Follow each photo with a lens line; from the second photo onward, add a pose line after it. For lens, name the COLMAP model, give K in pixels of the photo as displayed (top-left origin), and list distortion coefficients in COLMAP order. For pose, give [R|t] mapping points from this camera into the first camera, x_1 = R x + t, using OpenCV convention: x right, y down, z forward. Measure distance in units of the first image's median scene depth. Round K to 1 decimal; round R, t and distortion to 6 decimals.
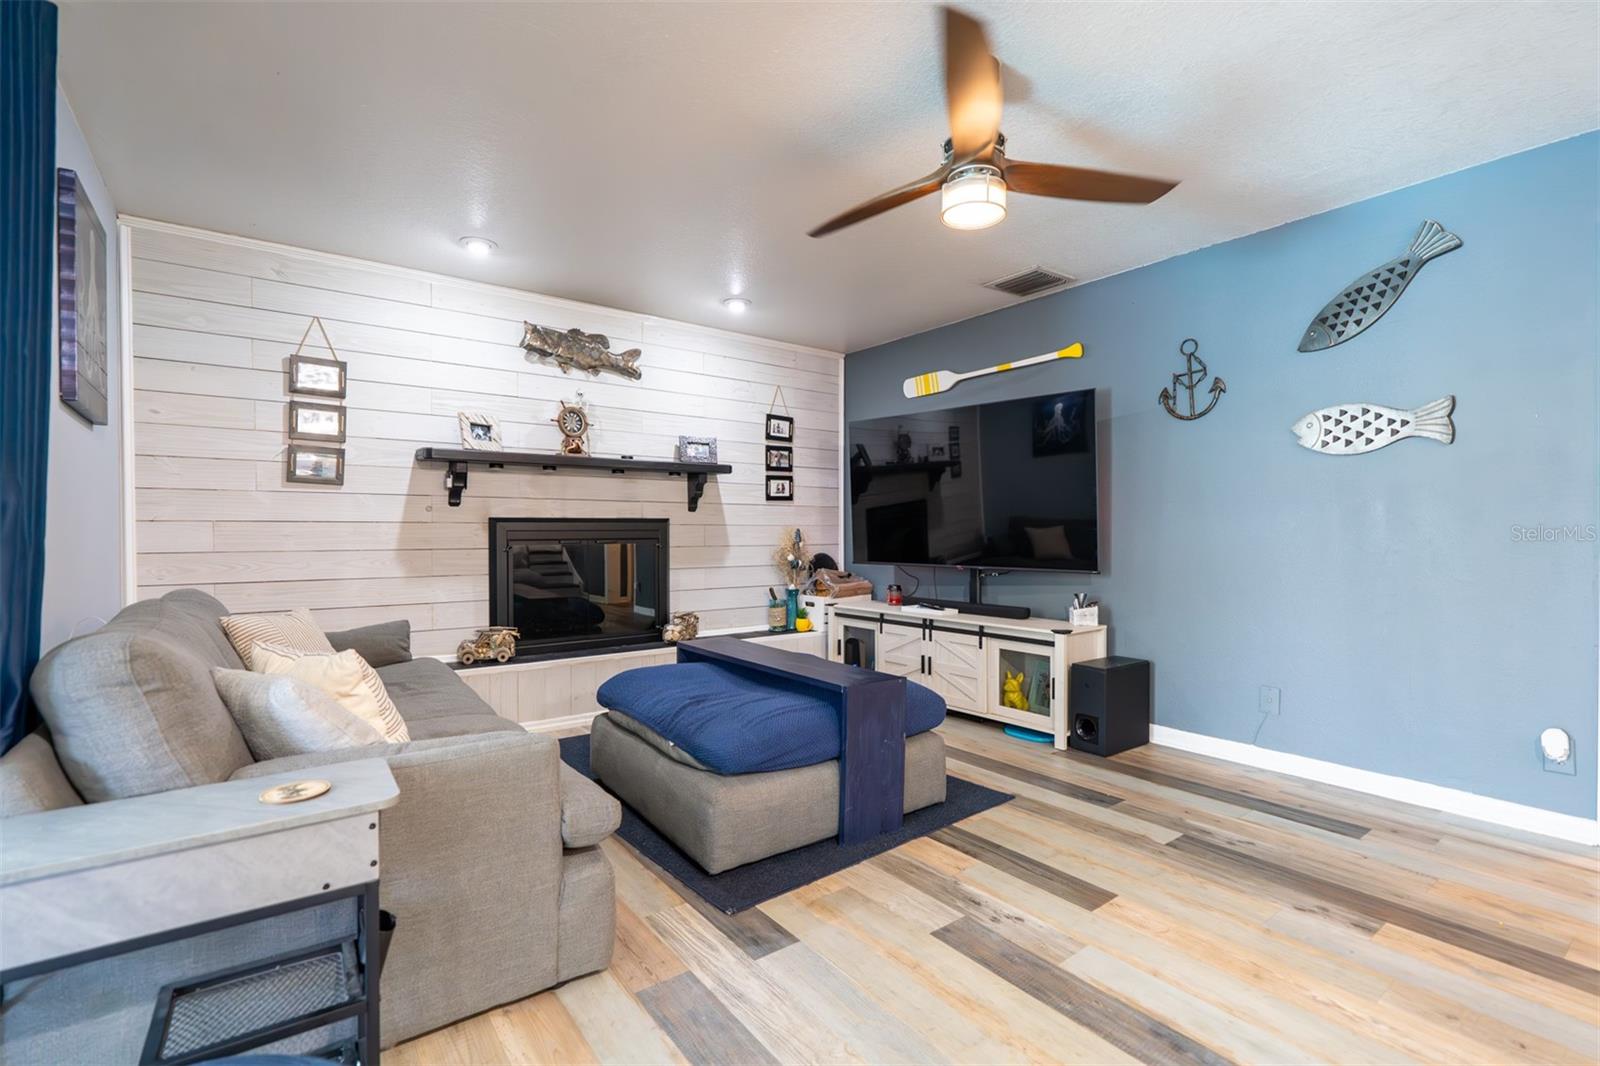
lens RADIAL K [[734.1, 0, 796.1], [0, 734.1, 530.9], [0, 0, 1]] dist [-0.002936, 0.002092]
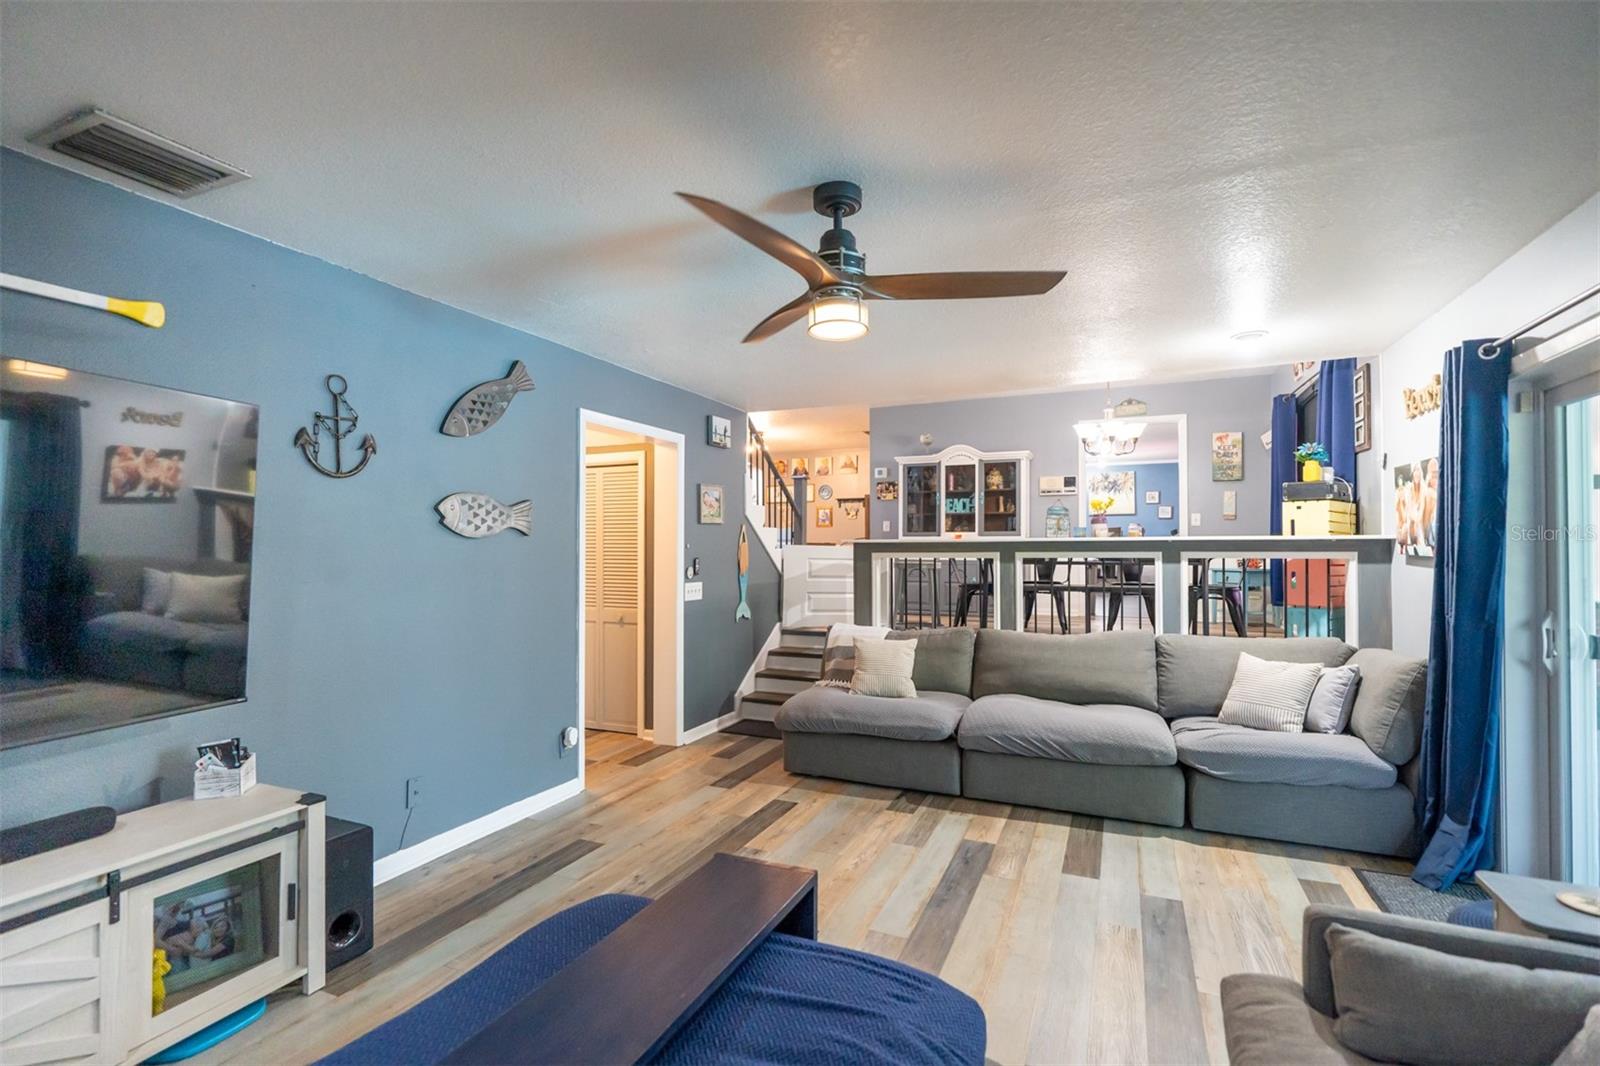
lens RADIAL K [[734.1, 0, 794.9], [0, 734.1, 536.0], [0, 0, 1]] dist [-0.002936, 0.002092]
pose [[-0.490493, 0.018451, 0.871250, -0.444905], [0.007353, 0.999828, -0.017034, -0.083070], [-0.871414, -0.001949, -0.490544, 1.103936]]
